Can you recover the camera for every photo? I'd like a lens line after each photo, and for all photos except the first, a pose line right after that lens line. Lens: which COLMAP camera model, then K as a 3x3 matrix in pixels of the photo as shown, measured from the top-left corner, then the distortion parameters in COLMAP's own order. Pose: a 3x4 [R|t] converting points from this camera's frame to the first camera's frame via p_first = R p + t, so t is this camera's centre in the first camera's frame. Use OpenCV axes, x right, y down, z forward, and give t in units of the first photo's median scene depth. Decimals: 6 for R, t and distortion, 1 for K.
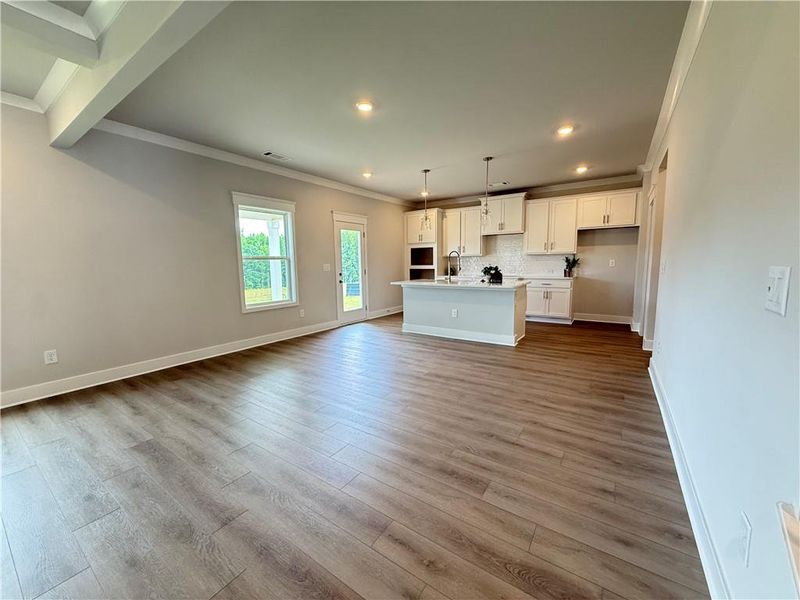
lens RADIAL K [[319.9, 0, 397.8], [0, 319.9, 299.9], [0, 0, 1]] dist [-0.001665, 0.000179]
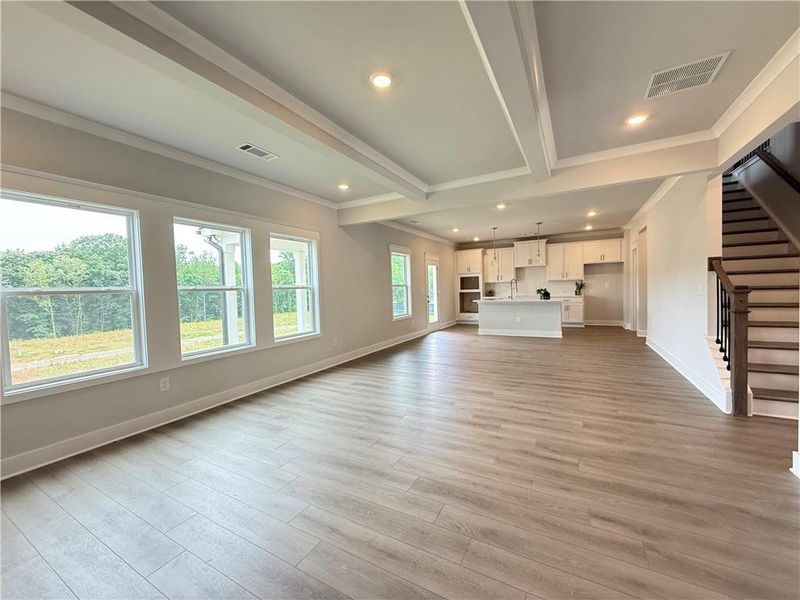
lens RADIAL K [[319.9, 0, 397.9], [0, 319.9, 300.8], [0, 0, 1]] dist [-0.001665, 0.000179]
pose [[0.995393, -0.018383, 0.094100, -0.470034], [0.025896, 0.996519, -0.079246, 0.051138], [-0.092316, 0.081317, 0.992404, -0.413886]]
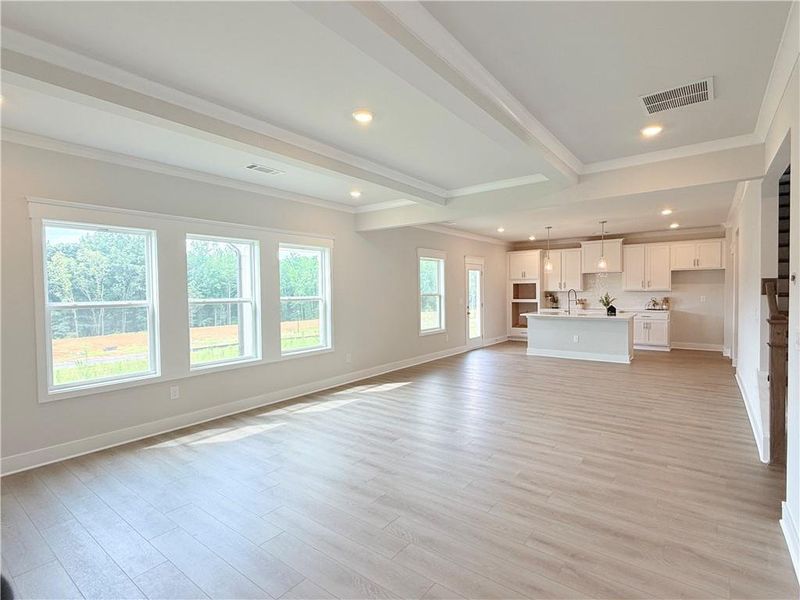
lens RADIAL K [[402.3, 0, 399.6], [0, 402.3, 302.6], [0, 0, 1]] dist [-0.000800, -0.000189]
pose [[0.998704, 0.005003, -0.050644, -0.377510], [-0.009354, 0.996247, -0.086051, 0.036555], [0.050024, 0.086413, 0.995003, -0.537230]]
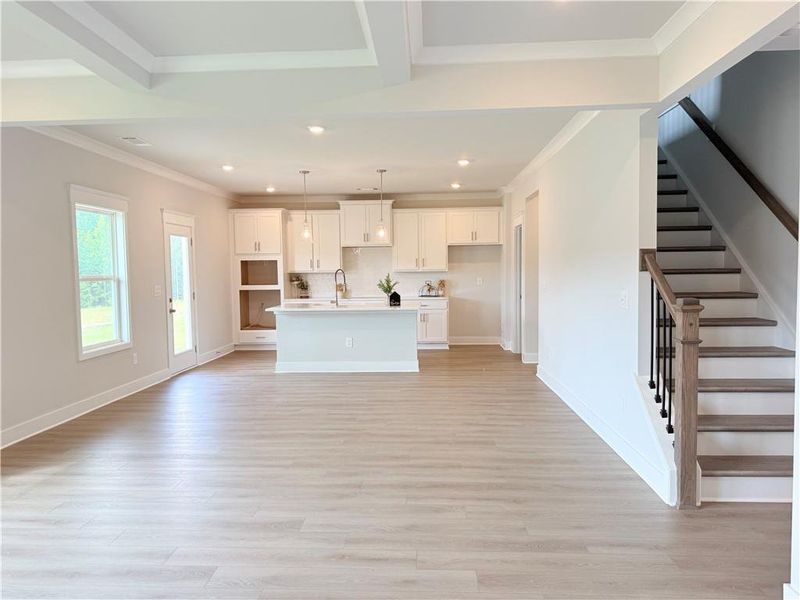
lens RADIAL K [[561.3, 0, 399.9], [0, 561.3, 301.0], [0, 0, 1]] dist [0.055734, -0.040963]
pose [[0.850760, -0.025005, 0.524960, -0.418077], [0.061726, 0.996708, -0.052558, 0.016301], [-0.521918, 0.077118, 0.849503, -0.293793]]
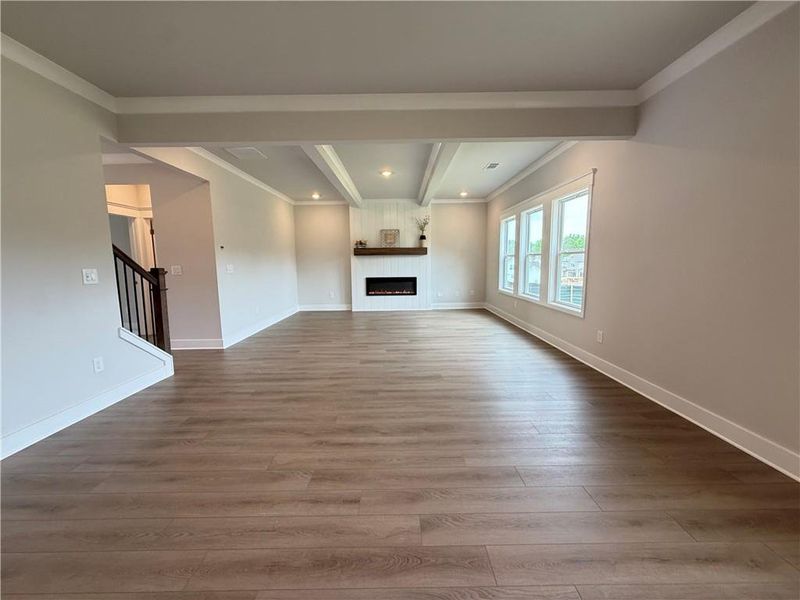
lens RADIAL K [[319.9, 0, 400.4], [0, 319.9, 300.7], [0, 0, 1]] dist [-0.001665, 0.000179]
pose [[-0.821414, 0.098099, -0.561833, 0.069653], [-0.040132, 0.972713, 0.228515, -0.093551], [0.568919, 0.210253, -0.795063, 0.767992]]
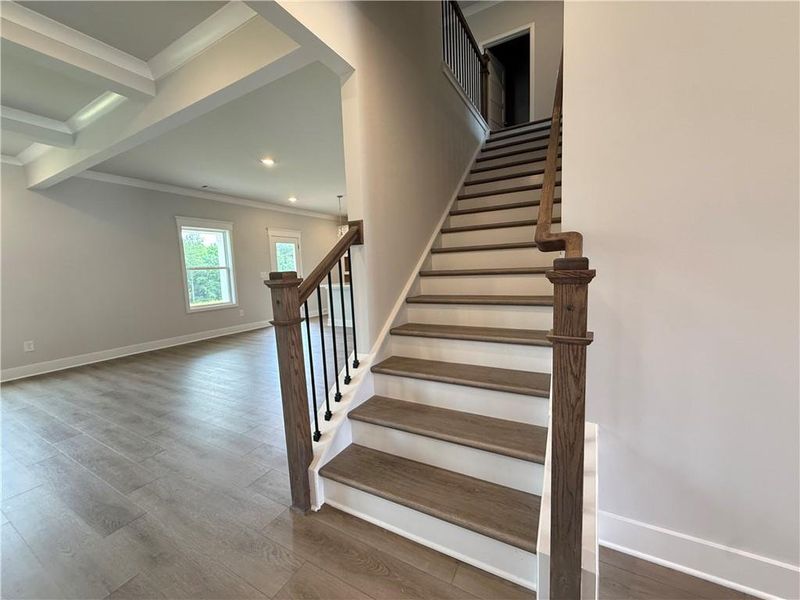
lens RADIAL K [[319.9, 0, 398.3], [0, 319.9, 300.2], [0, 0, 1]] dist [-0.001665, 0.000179]
pose [[0.995211, -0.033408, 0.091863, 0.167810], [0.035157, 0.999229, -0.017487, 0.032781], [-0.091208, 0.020632, 0.995618, -0.240071]]
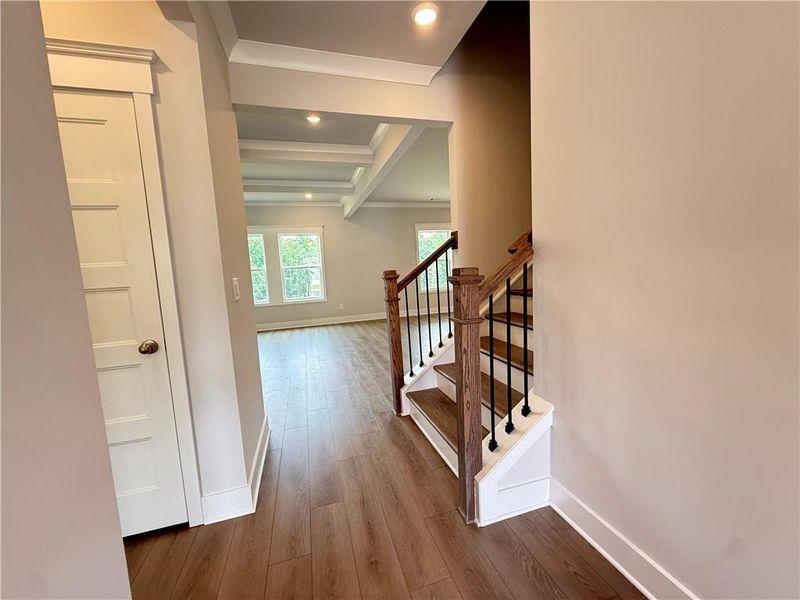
lens RADIAL K [[319.9, 0, 398.6], [0, 319.9, 299.0], [0, 0, 1]] dist [-0.001665, 0.000179]
pose [[0.778010, 0.036076, -0.627216, 0.391406], [-0.030663, 0.999341, 0.019445, 0.032555], [0.627504, 0.004104, 0.778603, -0.313052]]
